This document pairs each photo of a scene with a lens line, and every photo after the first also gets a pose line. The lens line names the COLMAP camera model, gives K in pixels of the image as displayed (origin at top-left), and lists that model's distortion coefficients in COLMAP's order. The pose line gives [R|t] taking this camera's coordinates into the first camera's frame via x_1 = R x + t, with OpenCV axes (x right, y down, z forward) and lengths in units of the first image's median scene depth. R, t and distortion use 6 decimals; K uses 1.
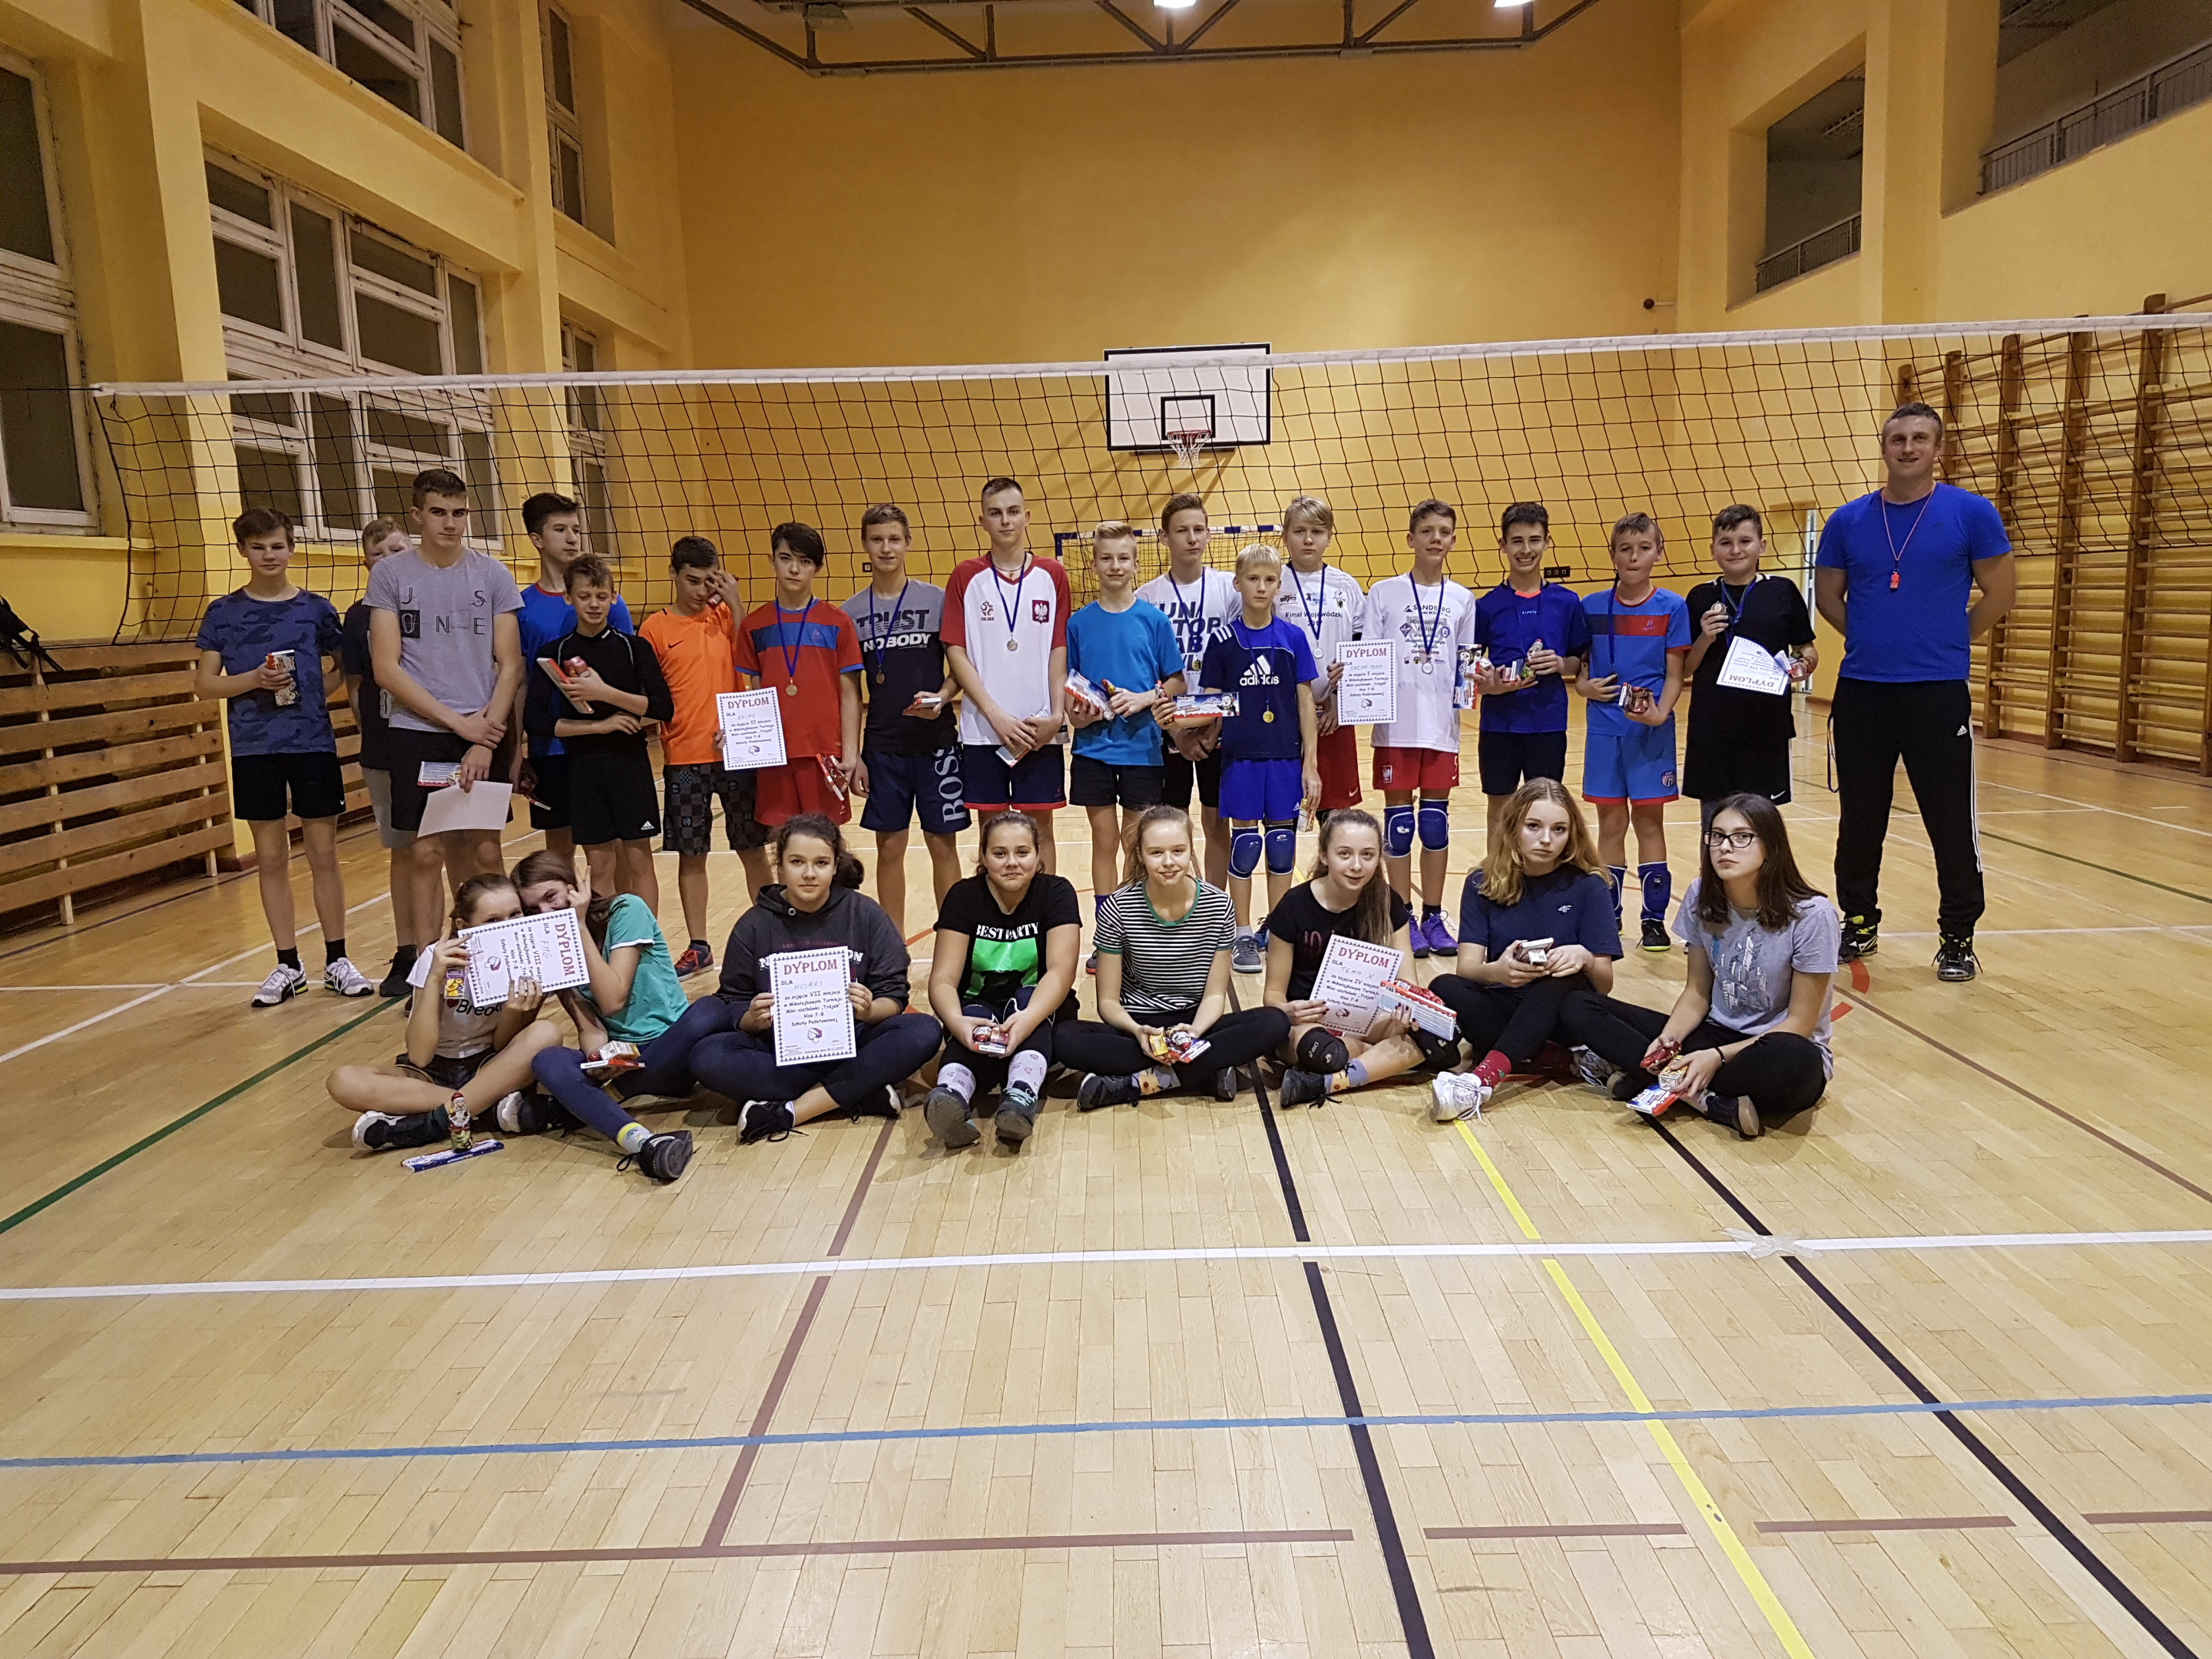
lens RADIAL K [[1699.4, 0, 1115.6], [0, 1699.4, 875.9], [0, 0, 1]] dist [0.077285, -0.099346]
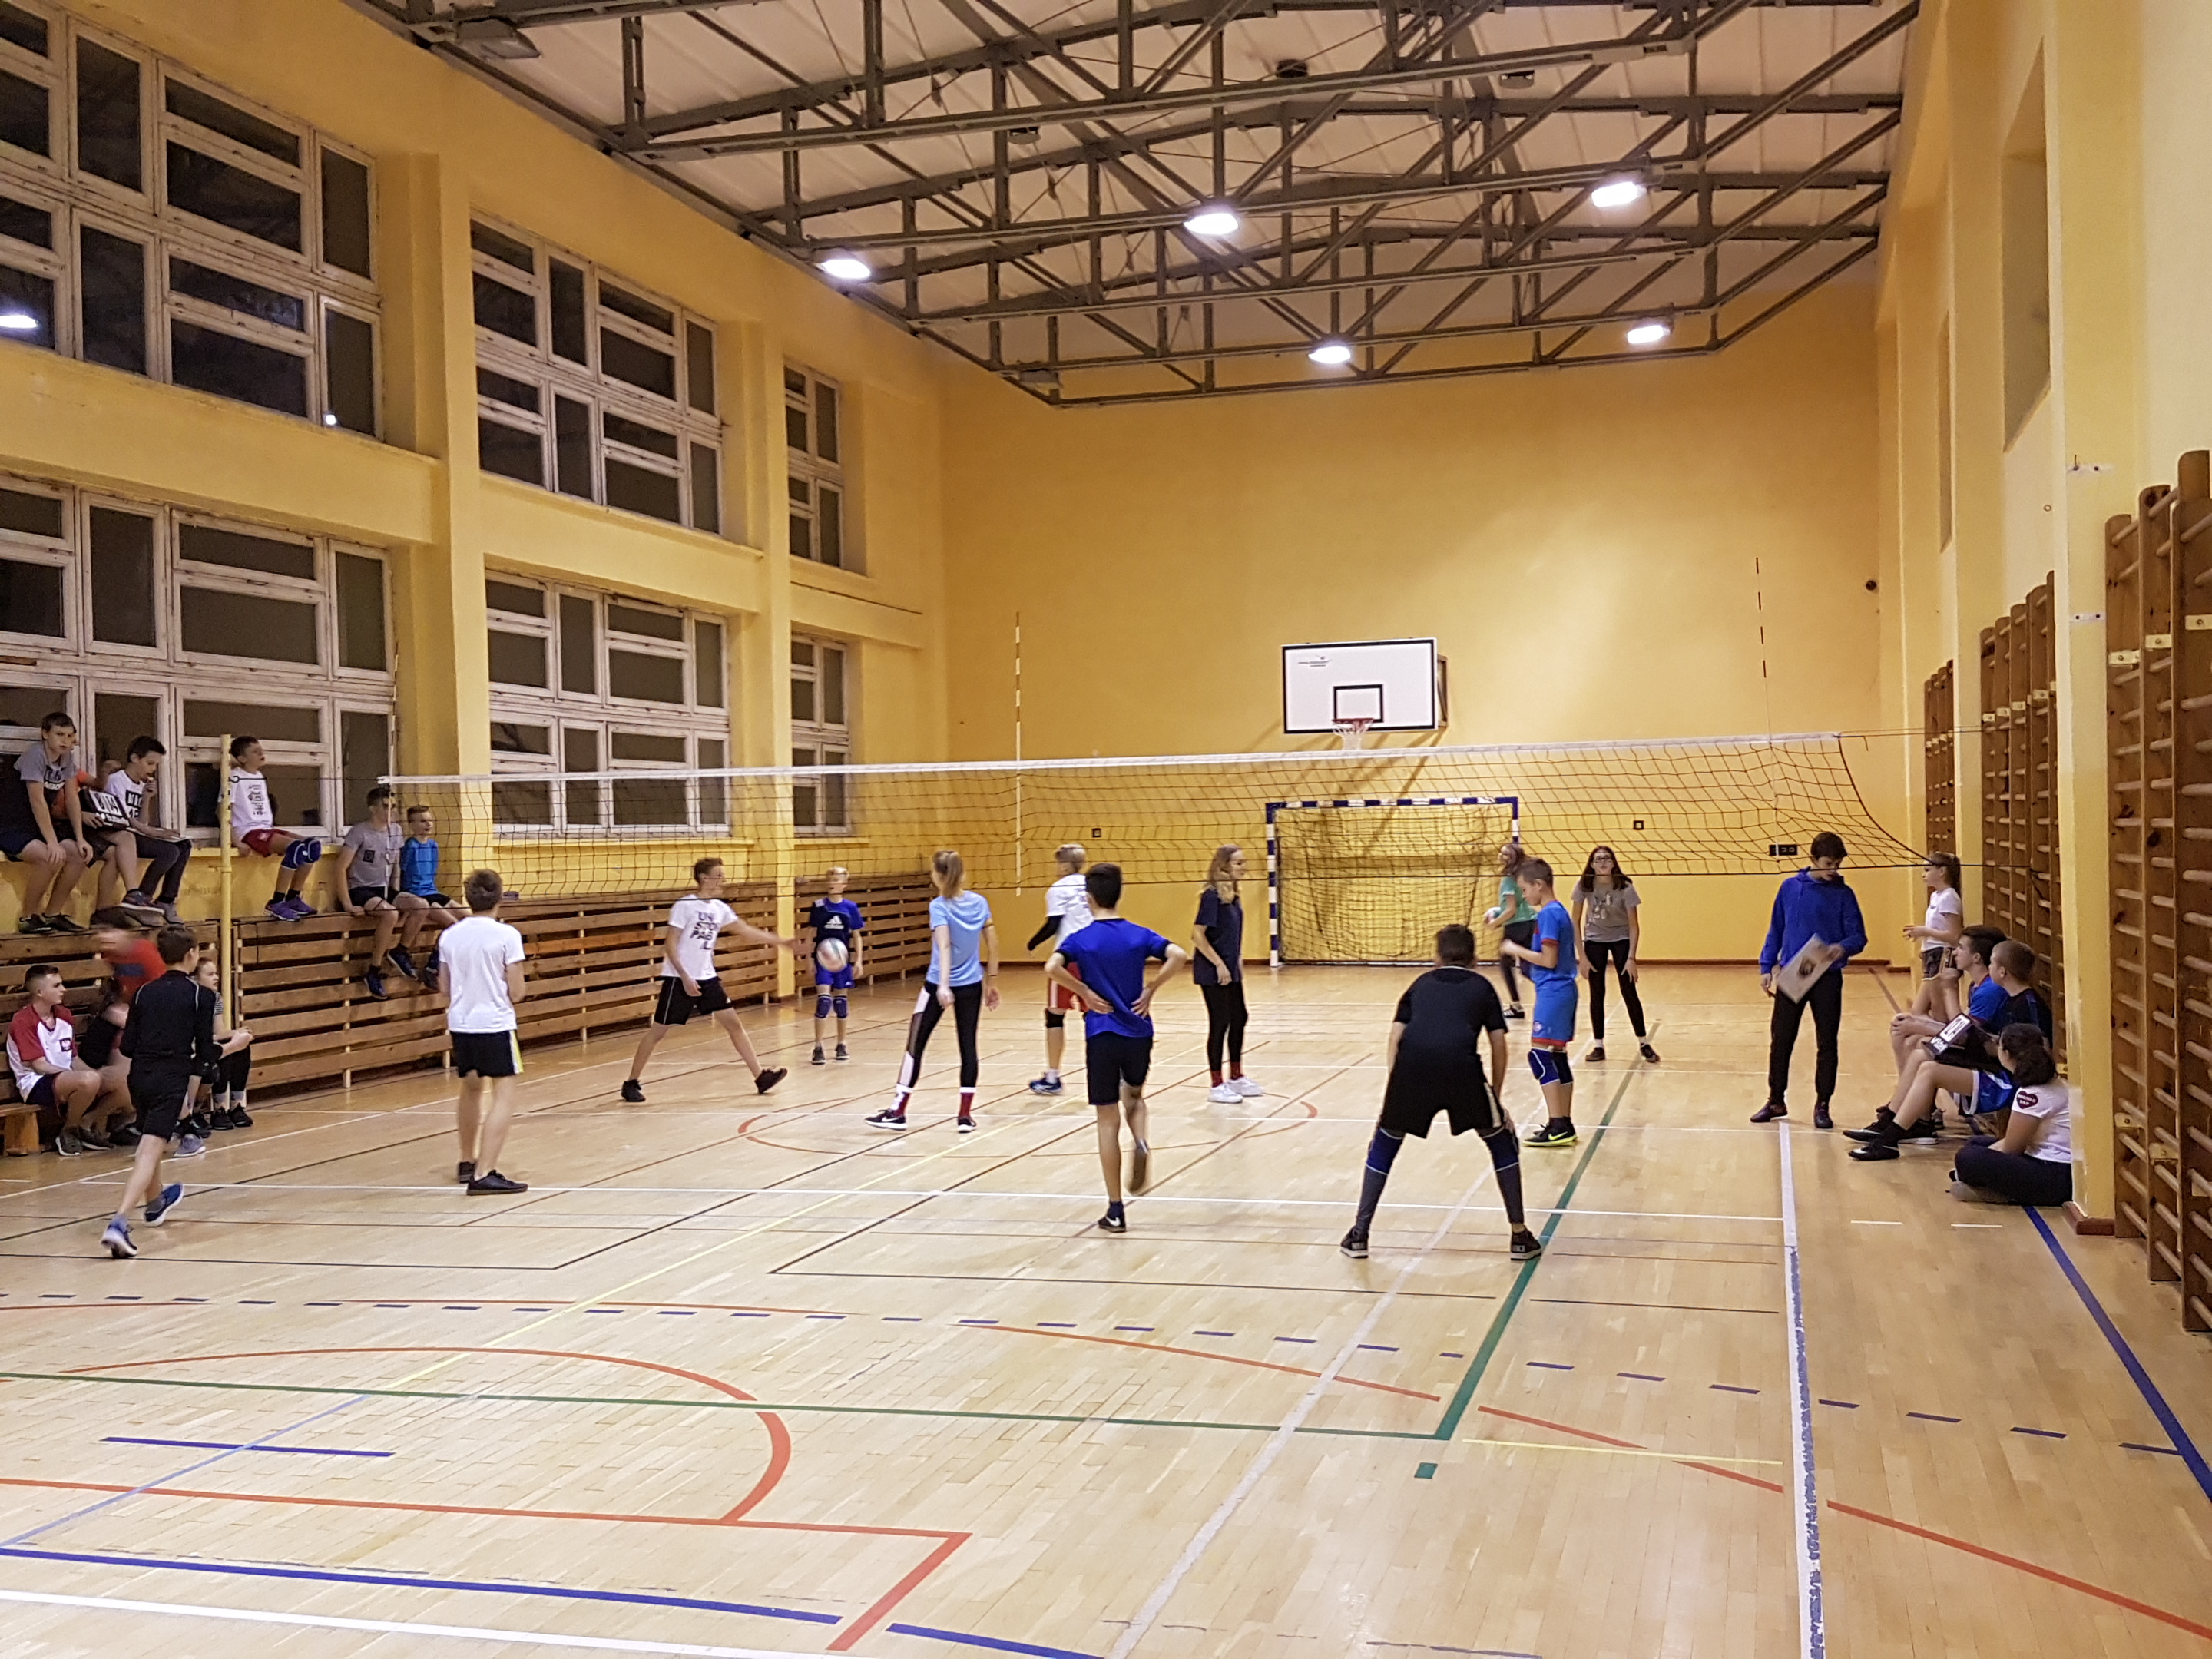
lens RADIAL K [[2227.5, 0, 1170.8], [0, 2227.5, 860.7], [0, 0, 1]] dist [0.107519, 0.000000]
pose [[0.970229, 0.014377, -0.241761, 0.451697], [-0.049951, 0.988653, -0.141667, 0.056025], [0.236981, 0.149525, 0.959939, -0.609530]]
